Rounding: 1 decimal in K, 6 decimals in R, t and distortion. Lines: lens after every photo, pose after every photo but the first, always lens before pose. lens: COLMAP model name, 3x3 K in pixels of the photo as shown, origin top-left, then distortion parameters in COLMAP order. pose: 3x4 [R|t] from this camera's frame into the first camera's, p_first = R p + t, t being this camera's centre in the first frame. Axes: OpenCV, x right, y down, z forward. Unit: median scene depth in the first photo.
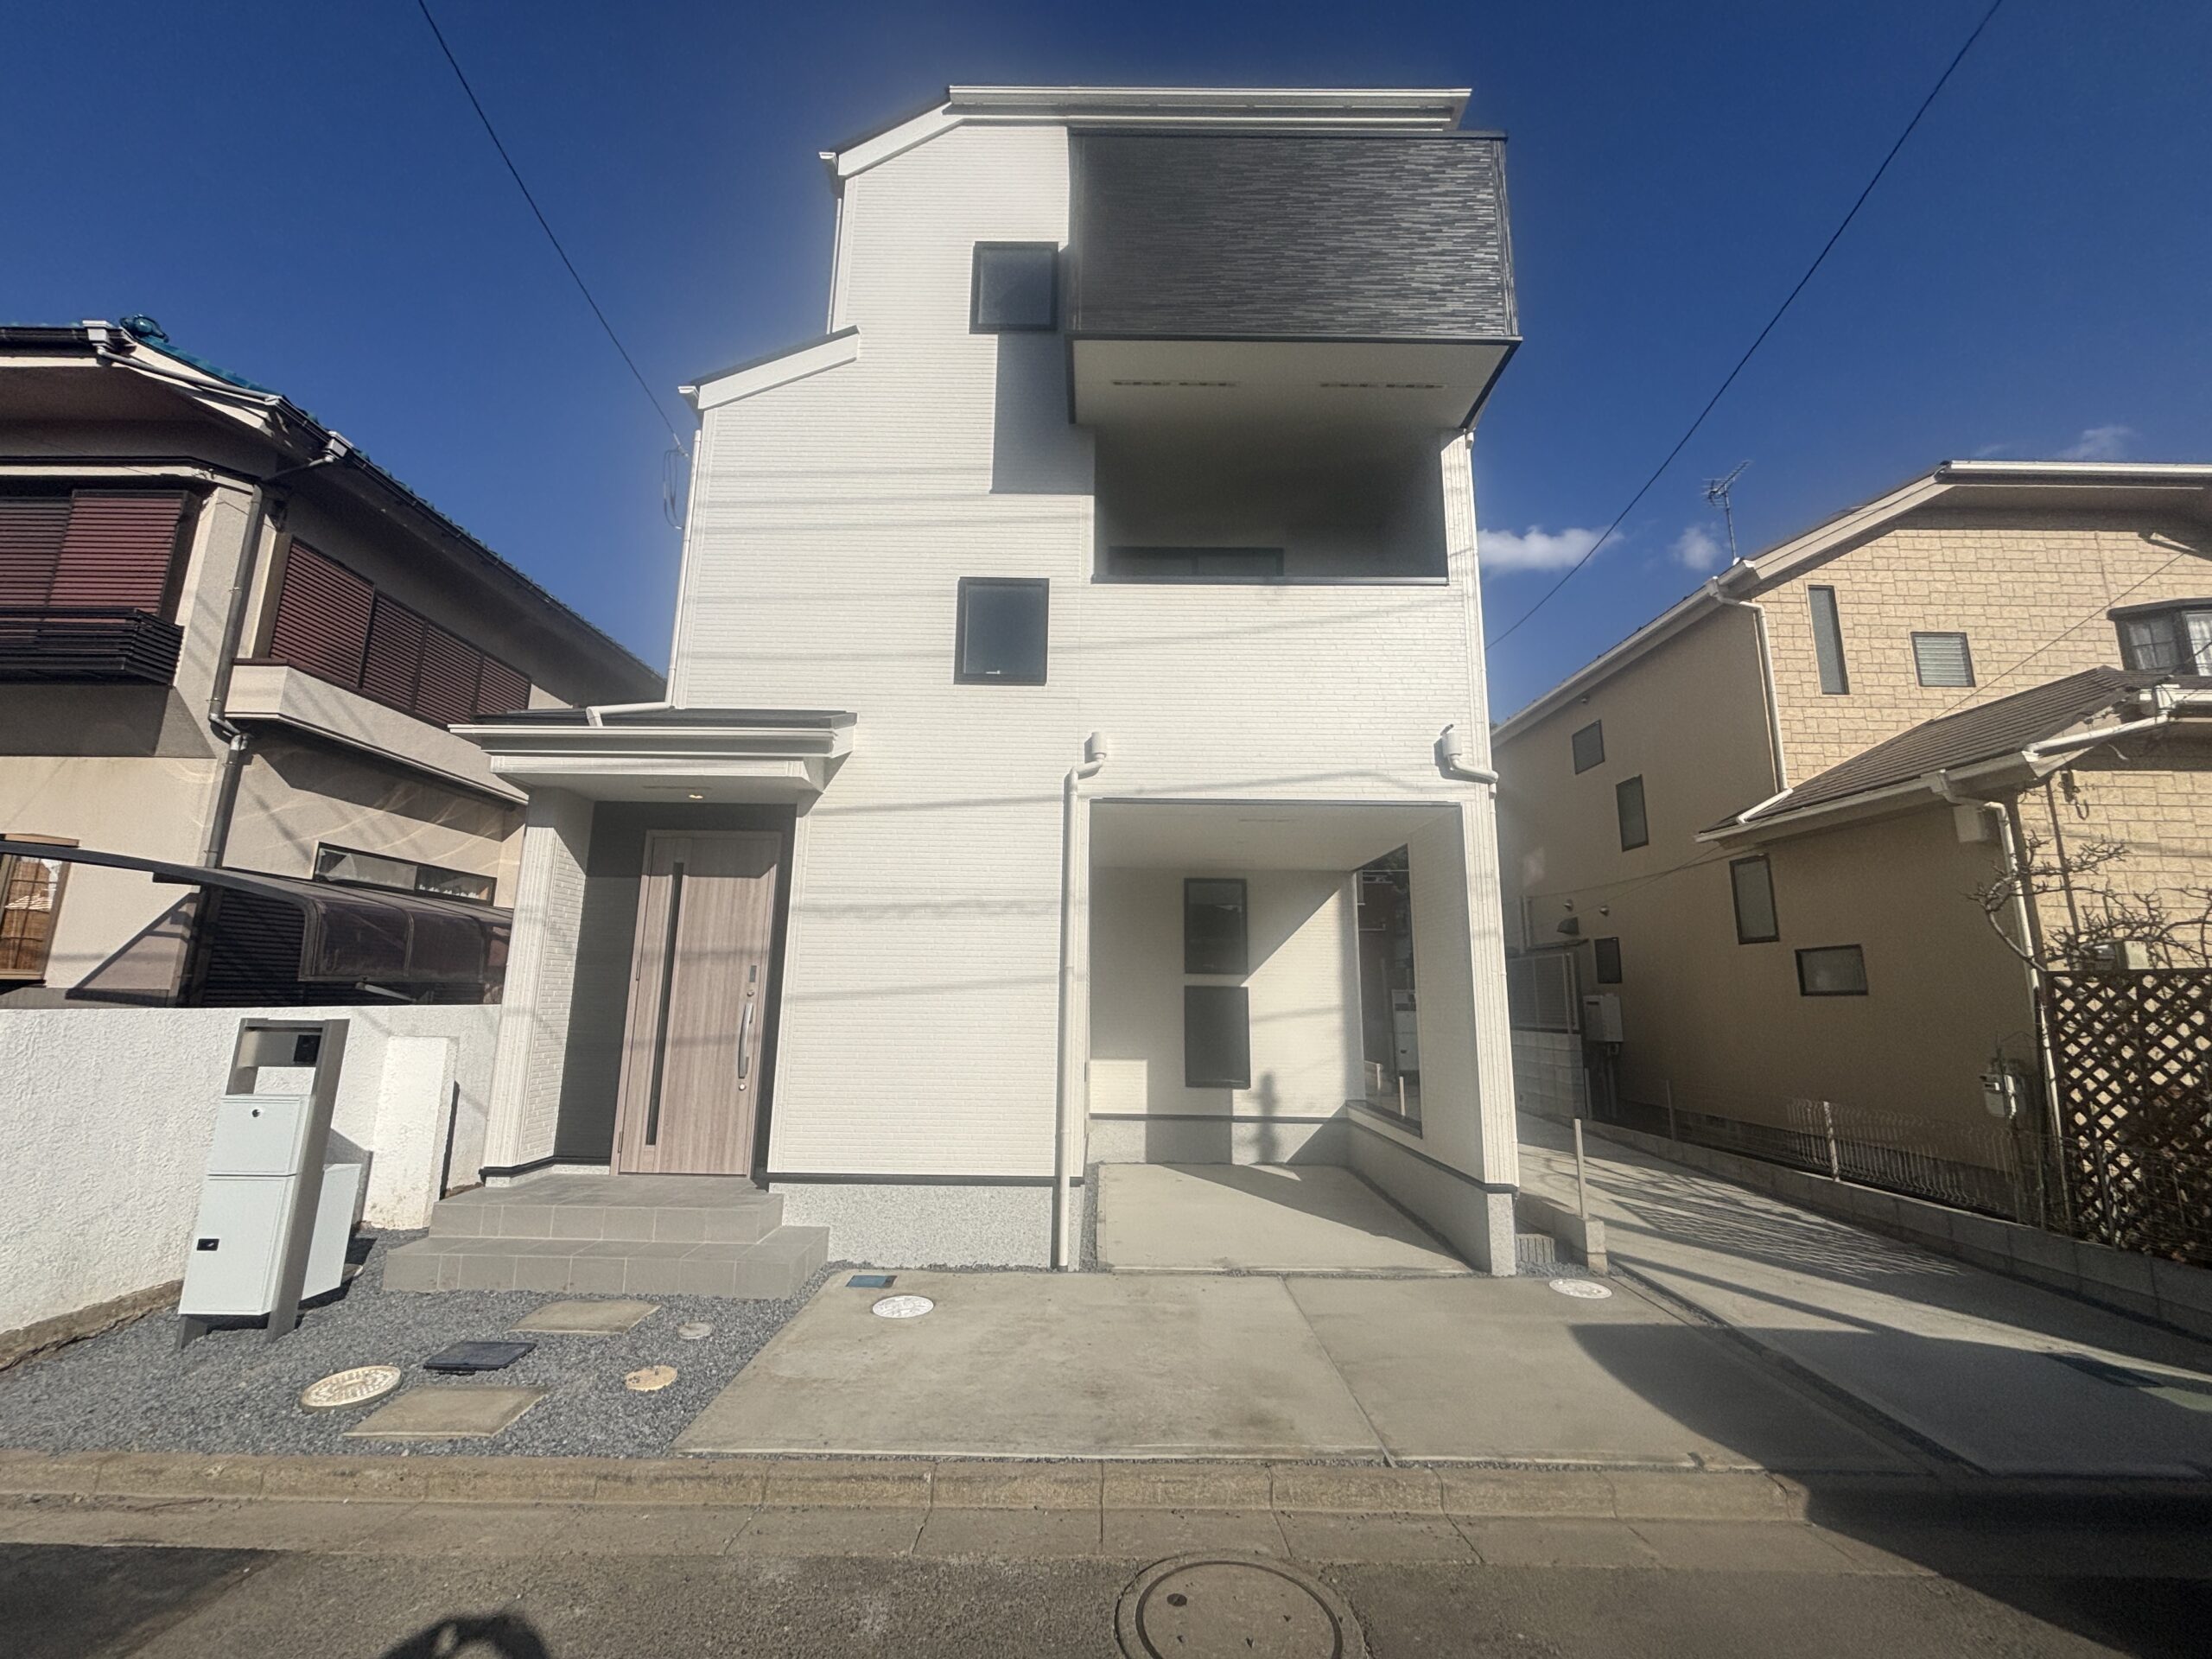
lens RADIAL K [[882.1, 0, 1102.9], [0, 882.1, 834.6], [0, 0, 1]] dist [-0.001657, 0.000570]
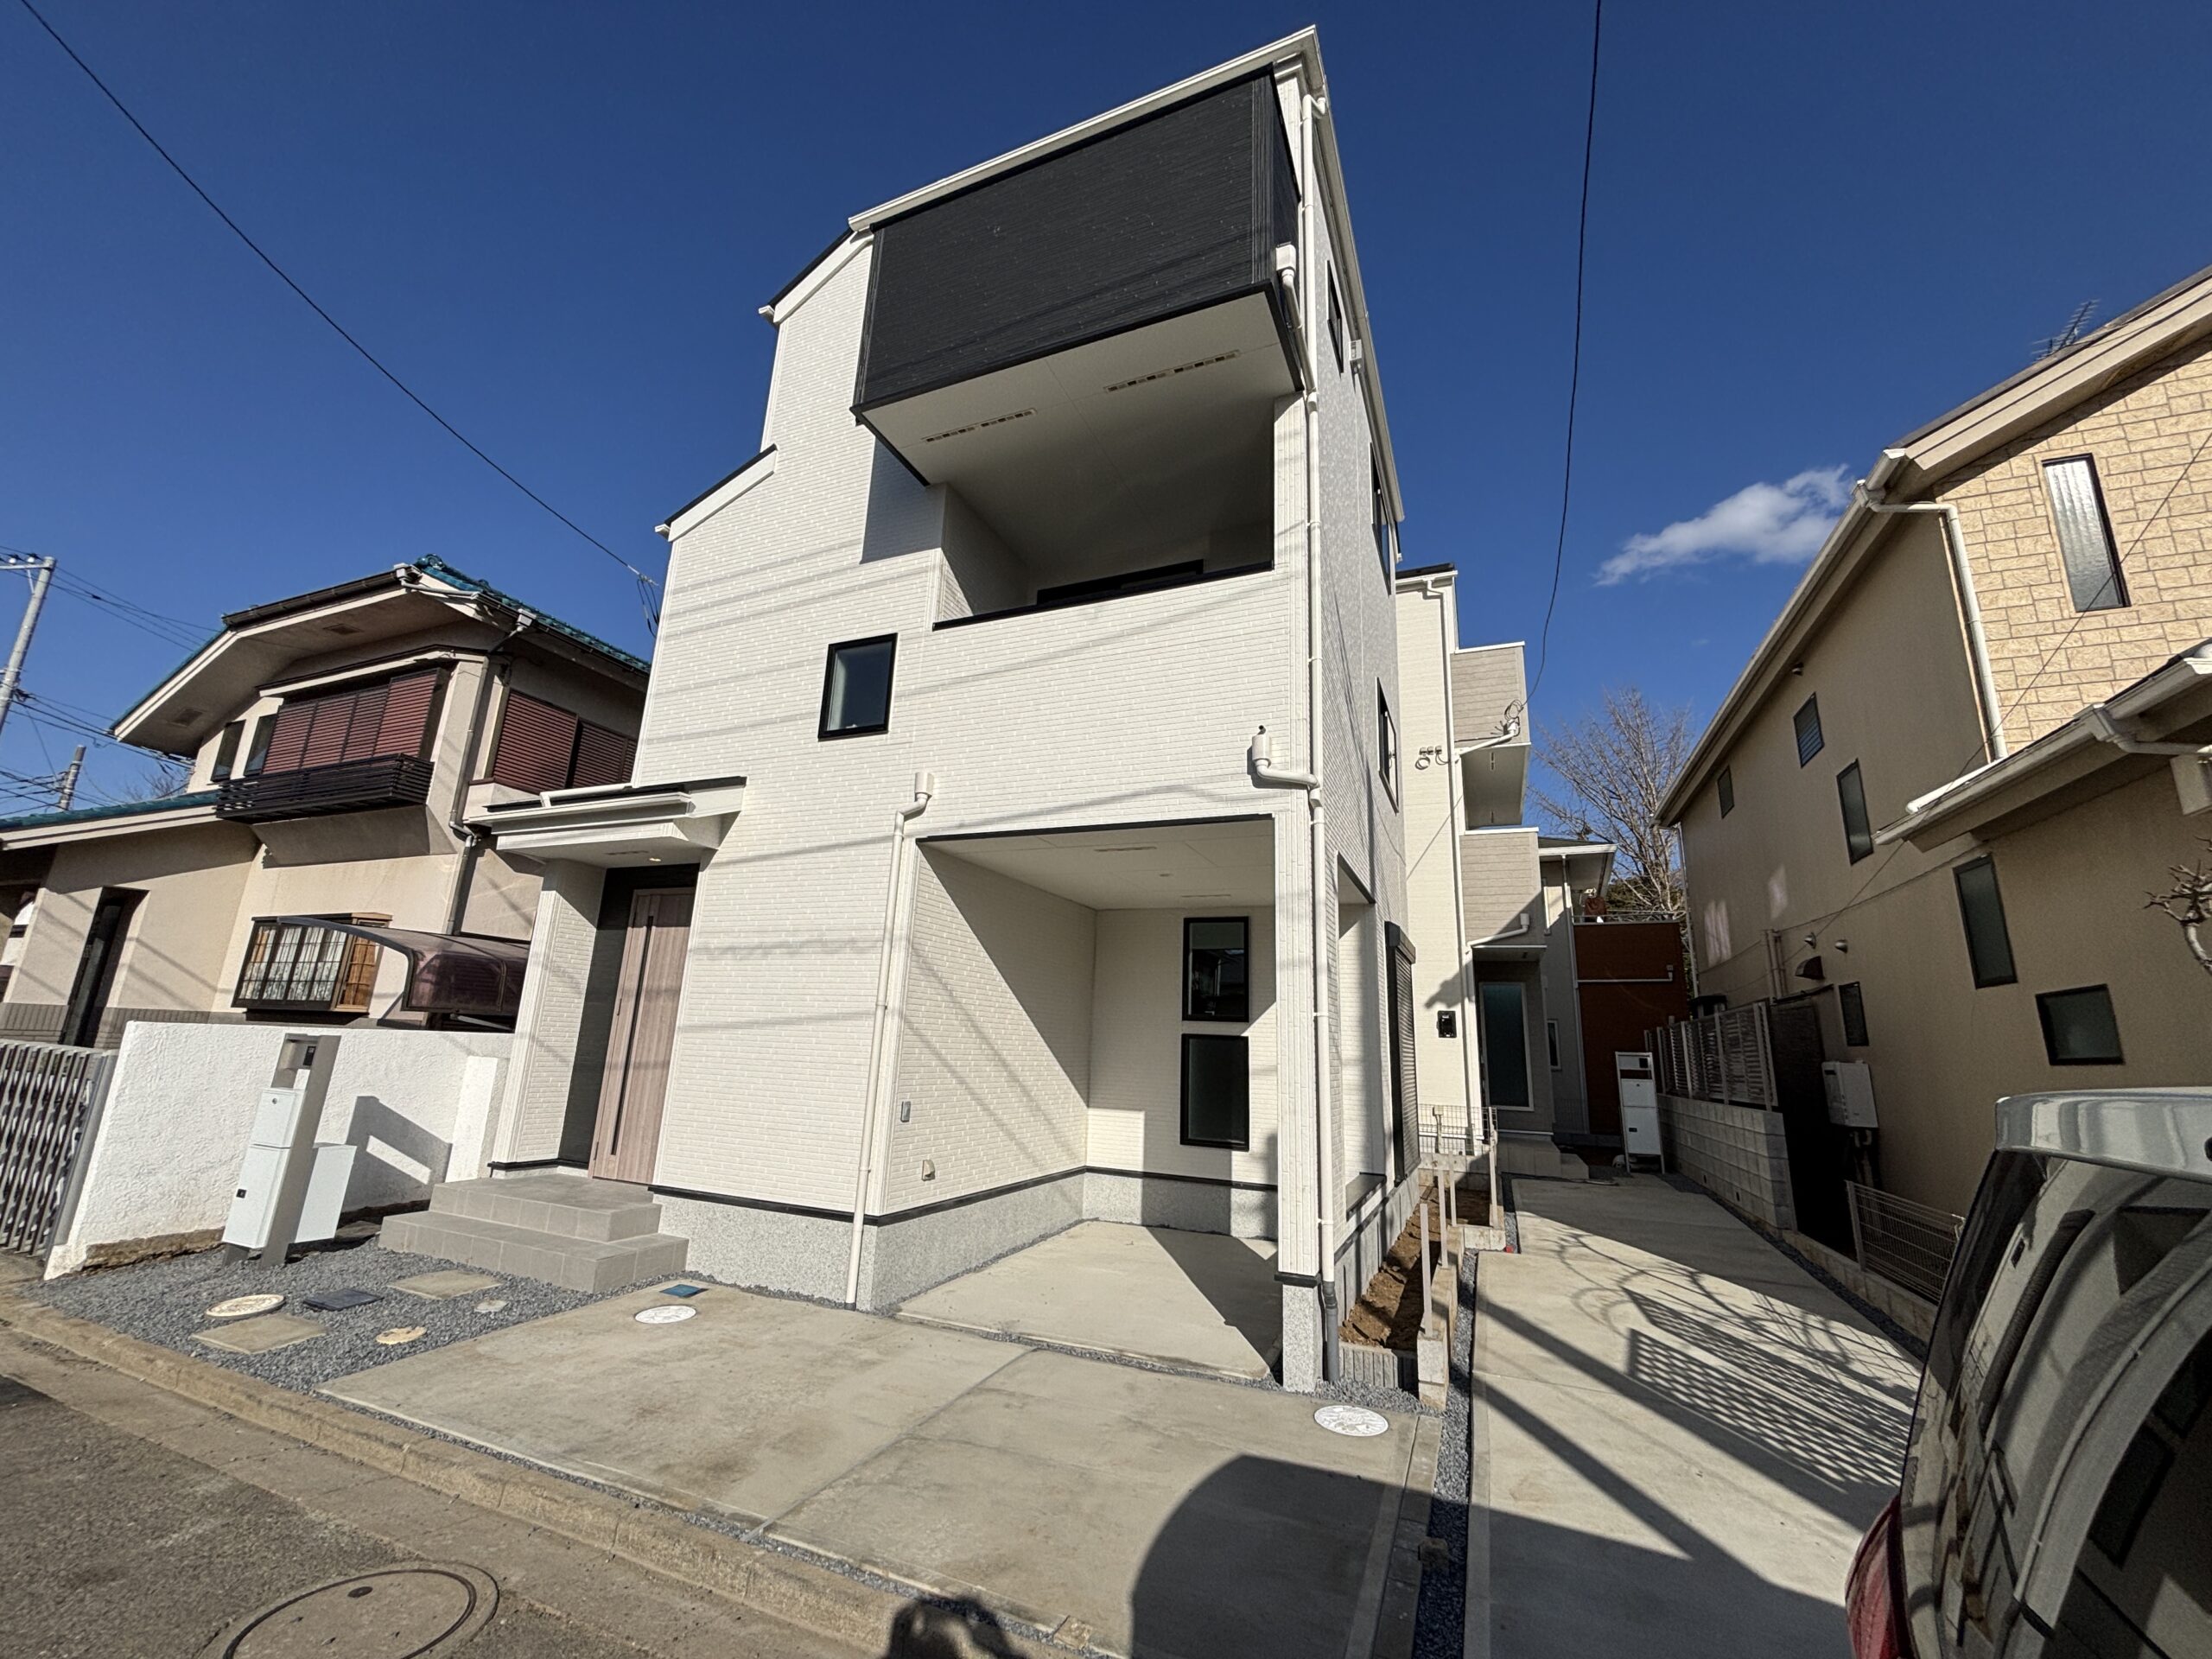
lens RADIAL K [[882.1, 0, 1103.7], [0, 882.1, 836.7], [0, 0, 1]] dist [-0.001657, 0.000570]
pose [[0.919252, -0.069353, -0.387512, 0.554426], [0.044727, 0.996385, -0.072221, 0.039082], [0.391120, 0.049057, 0.919031, 0.140774]]
